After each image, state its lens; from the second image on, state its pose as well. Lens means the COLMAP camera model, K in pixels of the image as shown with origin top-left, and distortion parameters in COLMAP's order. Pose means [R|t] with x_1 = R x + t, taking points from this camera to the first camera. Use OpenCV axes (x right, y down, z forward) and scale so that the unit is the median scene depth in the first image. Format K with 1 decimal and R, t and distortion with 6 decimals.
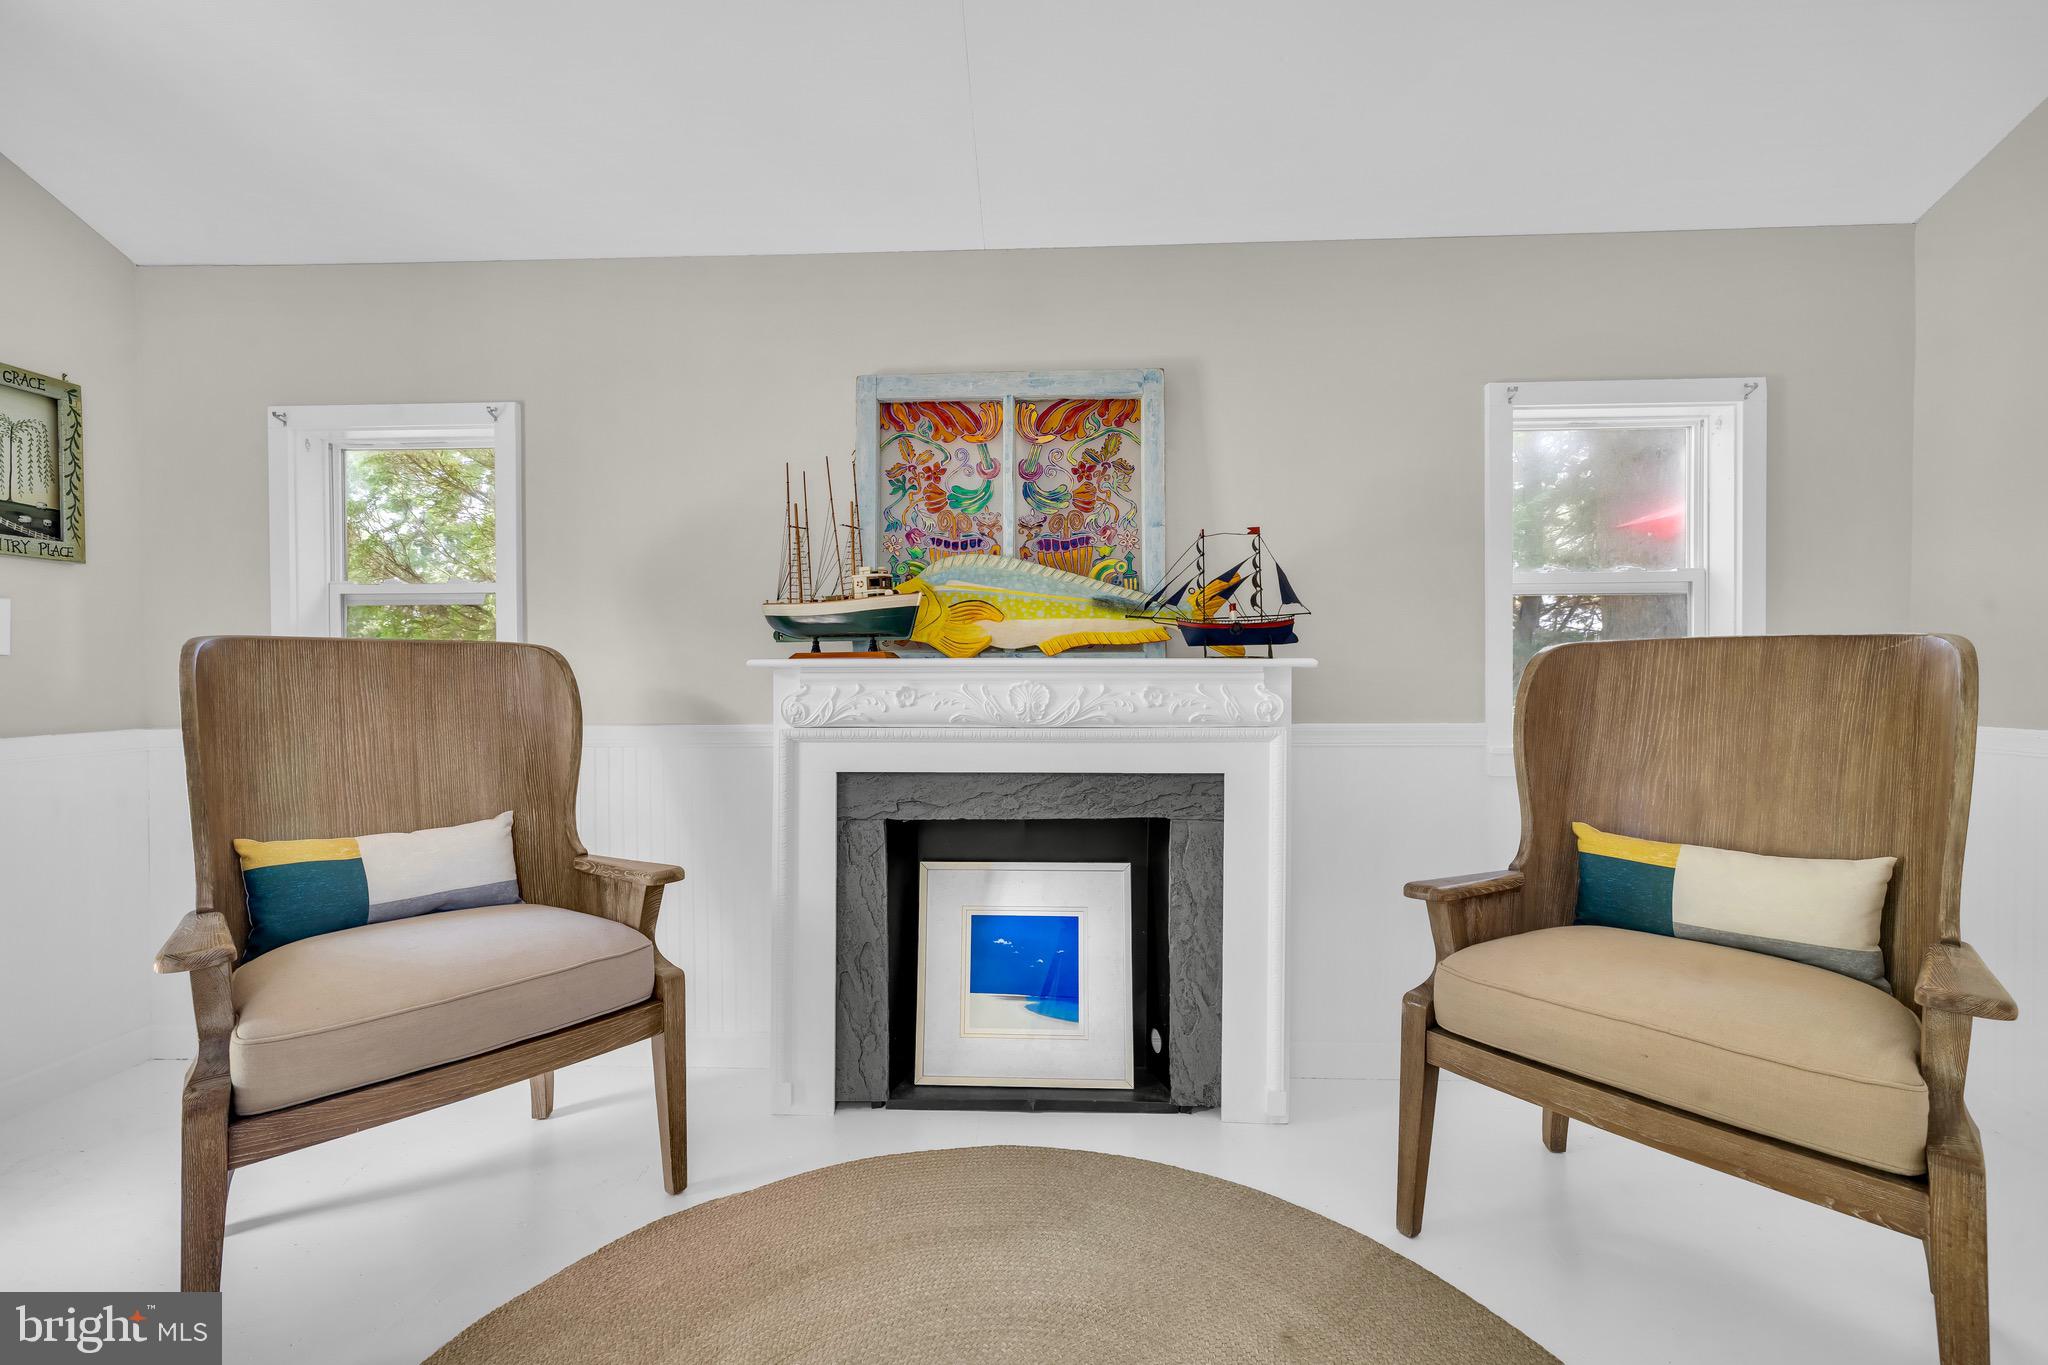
lens RADIAL K [[857.5, 0, 1024.3], [0, 857.5, 681.8], [0, 0, 1]] dist [0.002759, -0.000012]
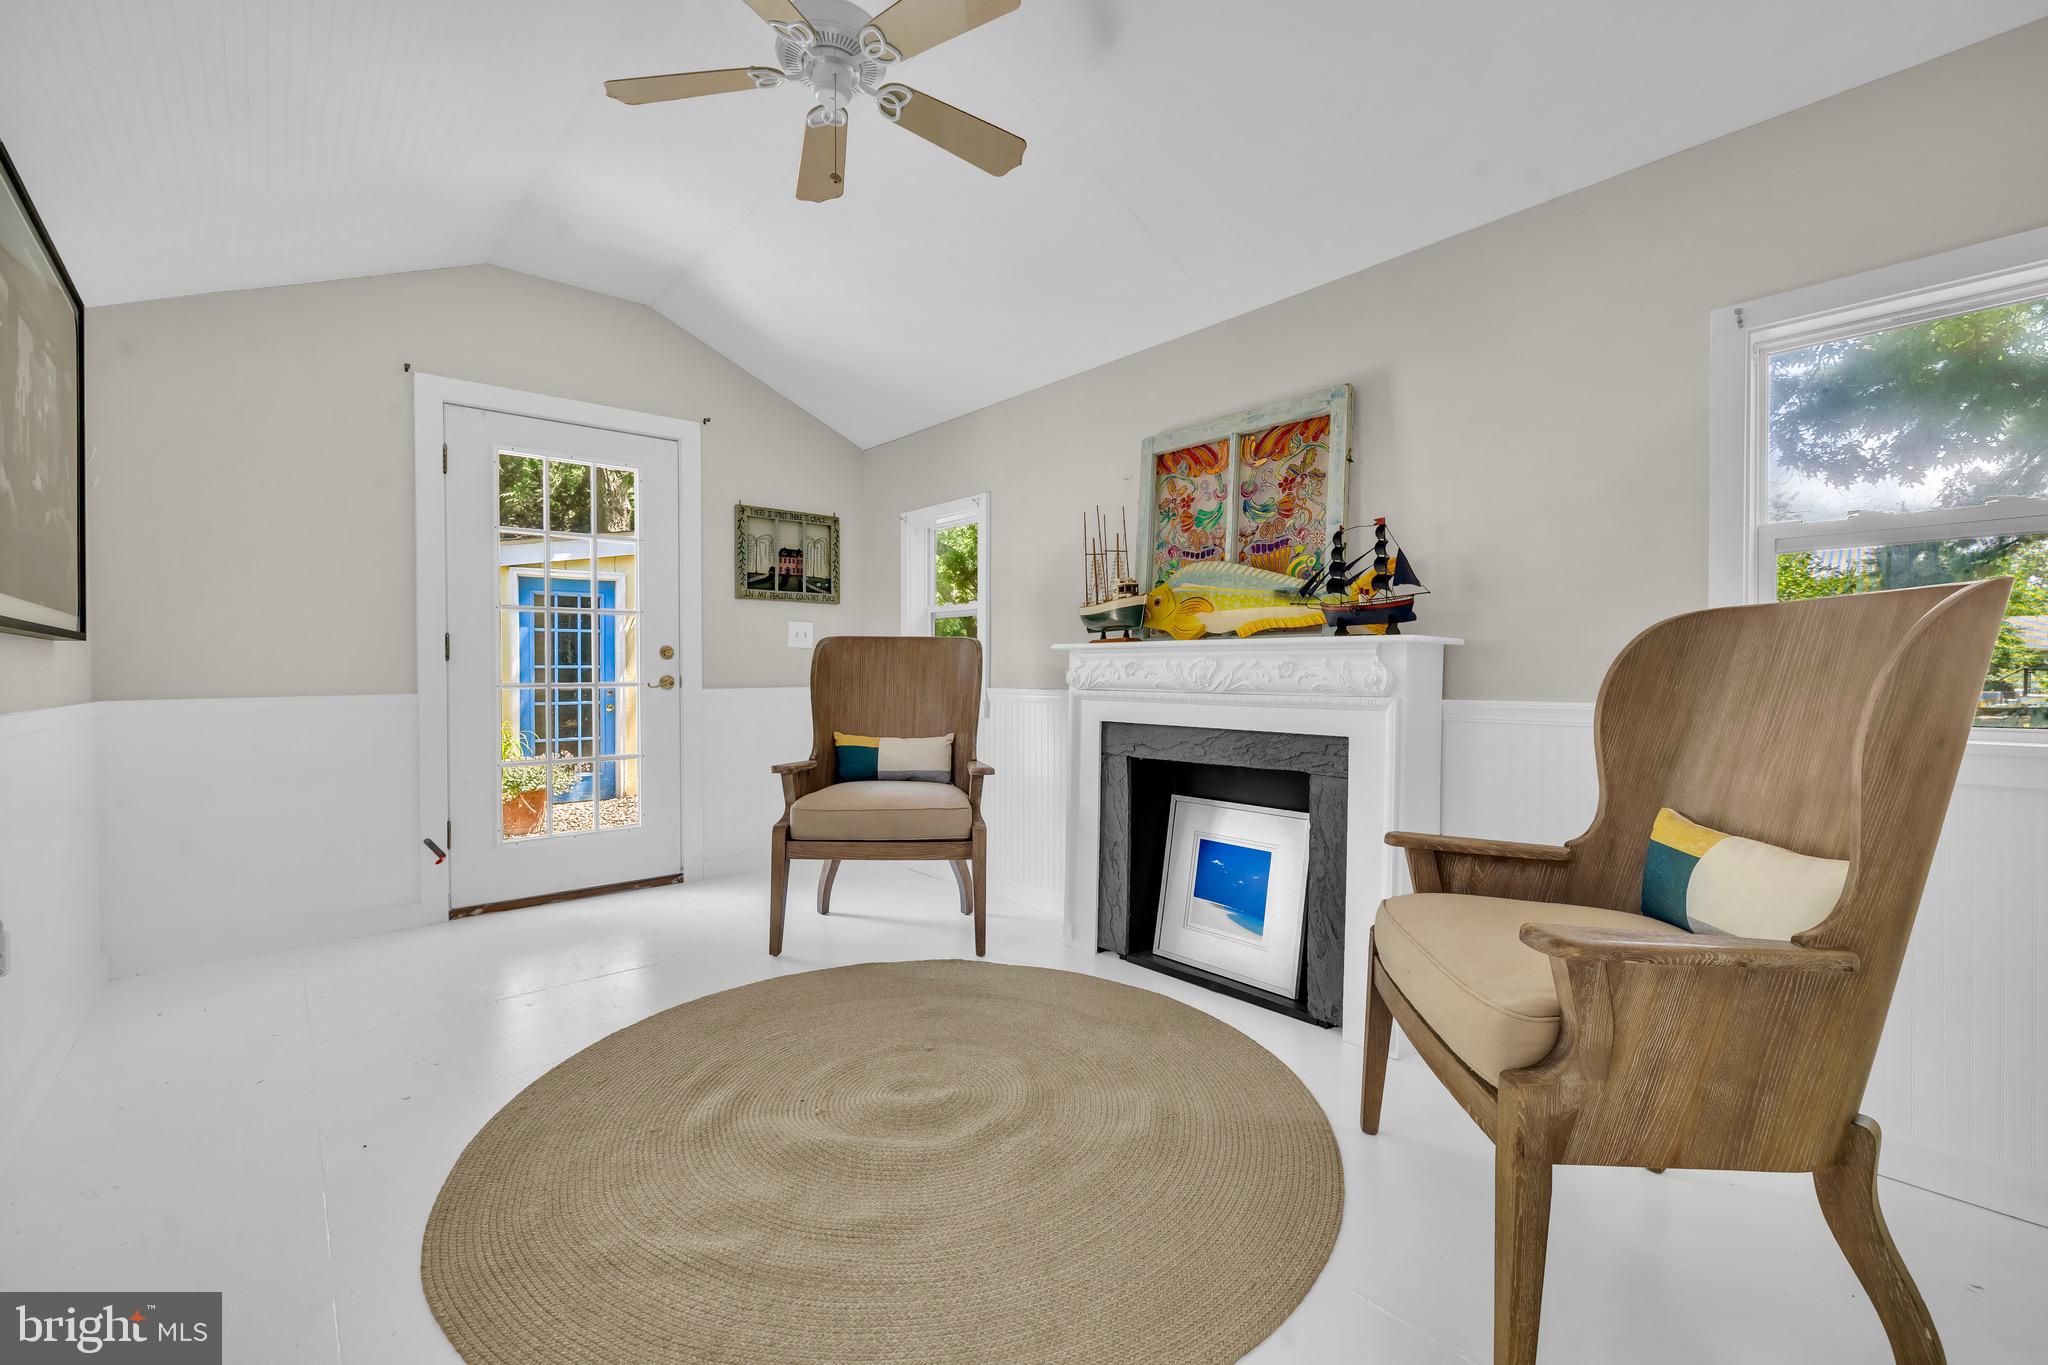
lens RADIAL K [[857.5, 0, 1023.4], [0, 857.5, 679.4], [0, 0, 1]] dist [0.002759, -0.000012]
pose [[0.691534, 0.012583, -0.722234, 0.712384], [-0.014032, 0.999894, 0.003985, 0.029572], [0.722207, 0.007378, 0.691637, -0.099238]]
